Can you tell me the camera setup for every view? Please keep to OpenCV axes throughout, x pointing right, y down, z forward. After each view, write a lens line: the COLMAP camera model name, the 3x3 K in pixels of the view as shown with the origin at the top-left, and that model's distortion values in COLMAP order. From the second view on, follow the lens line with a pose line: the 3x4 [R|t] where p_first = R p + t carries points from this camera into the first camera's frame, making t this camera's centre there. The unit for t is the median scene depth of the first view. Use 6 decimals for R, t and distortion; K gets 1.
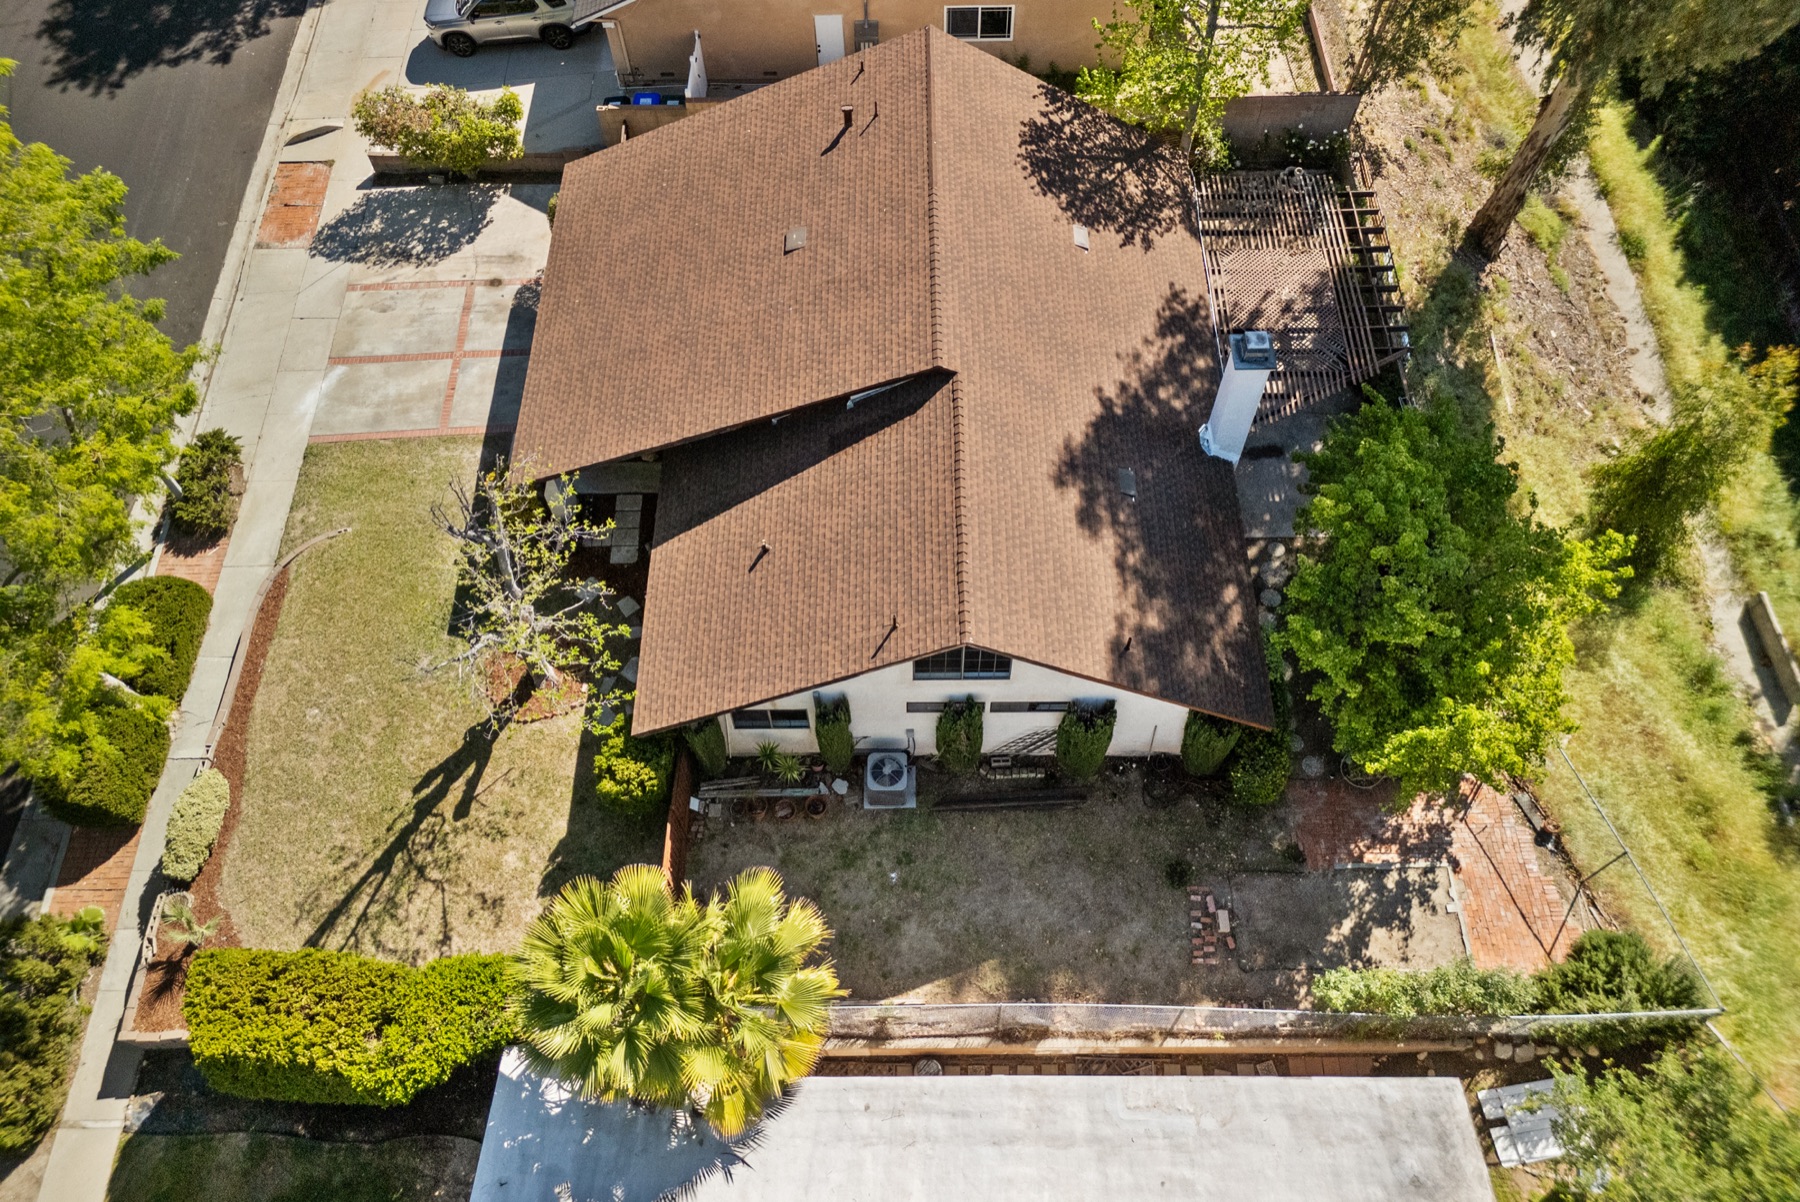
lens RADIAL K [[1284.9, 0, 898.7], [0, 1284.9, 637.4], [0, 0, 1]] dist [0.026202, -0.028987]
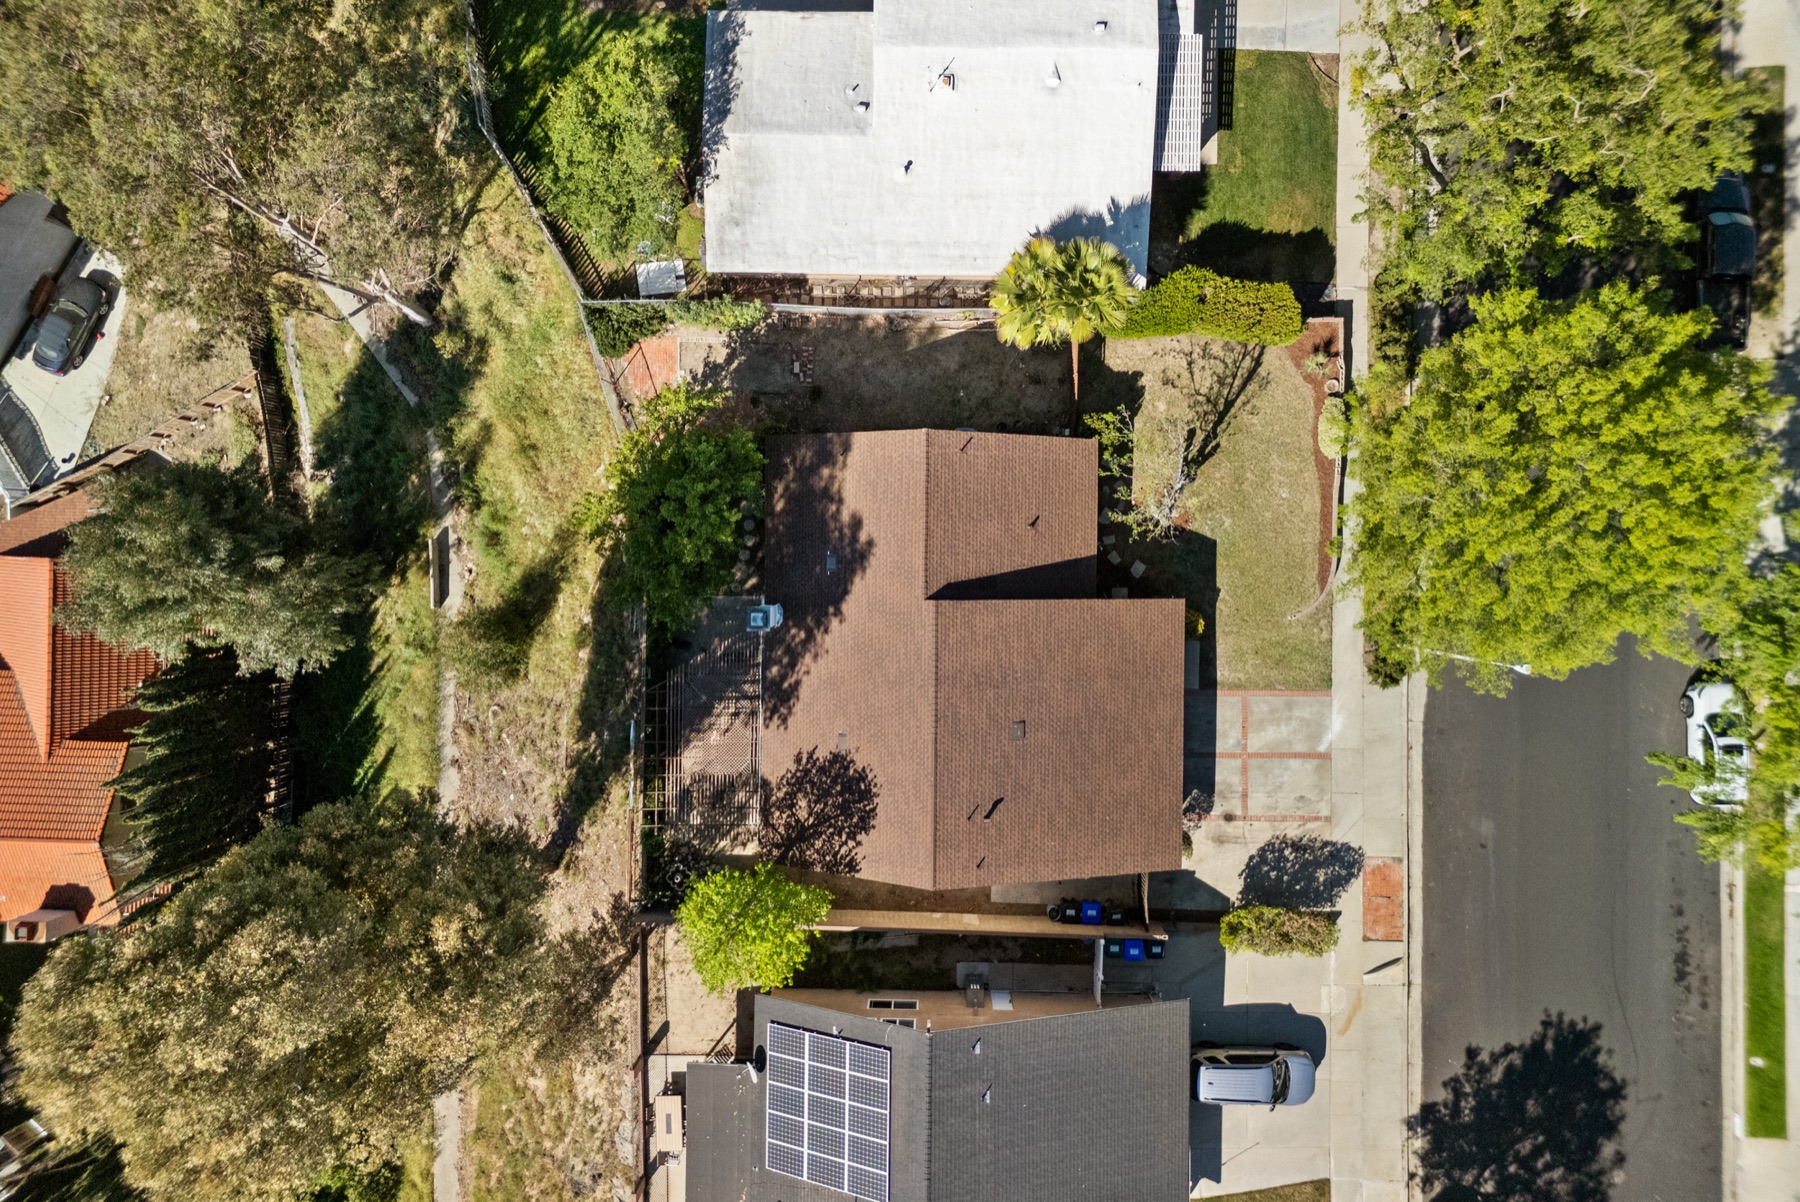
lens RADIAL K [[1247.2, 0, 907.2], [0, 1247.2, 559.6], [0, 0, 1]] dist [-0.002761, -0.001812]
pose [[-0.999229, -0.013012, 0.037054, 0.005474], [0.029592, -0.869779, 0.492553, -0.874920], [0.025820, 0.493269, 0.869494, -0.466721]]
